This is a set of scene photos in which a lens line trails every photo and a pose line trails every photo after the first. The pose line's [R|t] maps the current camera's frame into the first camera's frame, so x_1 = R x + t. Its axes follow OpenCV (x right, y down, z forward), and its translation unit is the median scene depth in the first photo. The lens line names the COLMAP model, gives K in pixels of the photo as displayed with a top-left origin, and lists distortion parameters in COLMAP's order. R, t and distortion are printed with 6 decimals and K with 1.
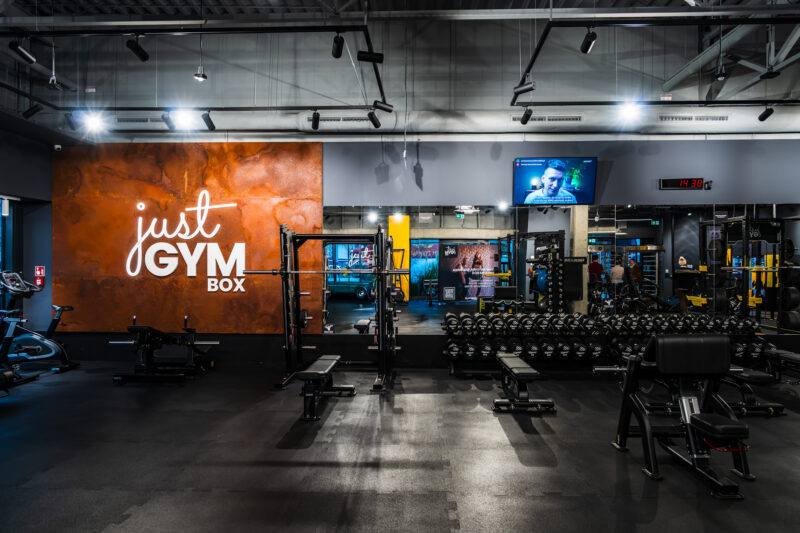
lens RADIAL K [[552.4, 0, 400.7], [0, 552.4, 266.9], [0, 0, 1]] dist [-0.008511, -0.000945]
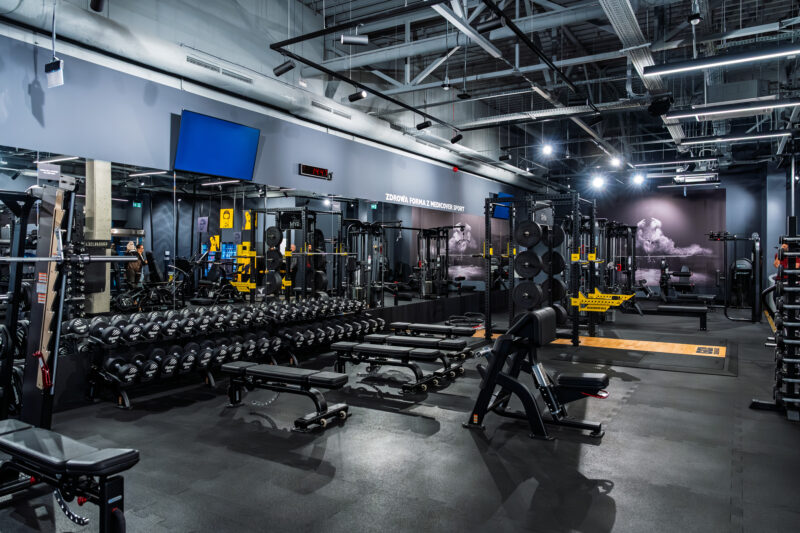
lens RADIAL K [[552.4, 0, 400.4], [0, 552.4, 264.8], [0, 0, 1]] dist [-0.008511, -0.000945]
pose [[0.483015, -0.014916, 0.875485, -0.330706], [-0.004237, 0.999803, 0.019371, 0.002248], [-0.875602, -0.013066, 0.482856, 0.374555]]
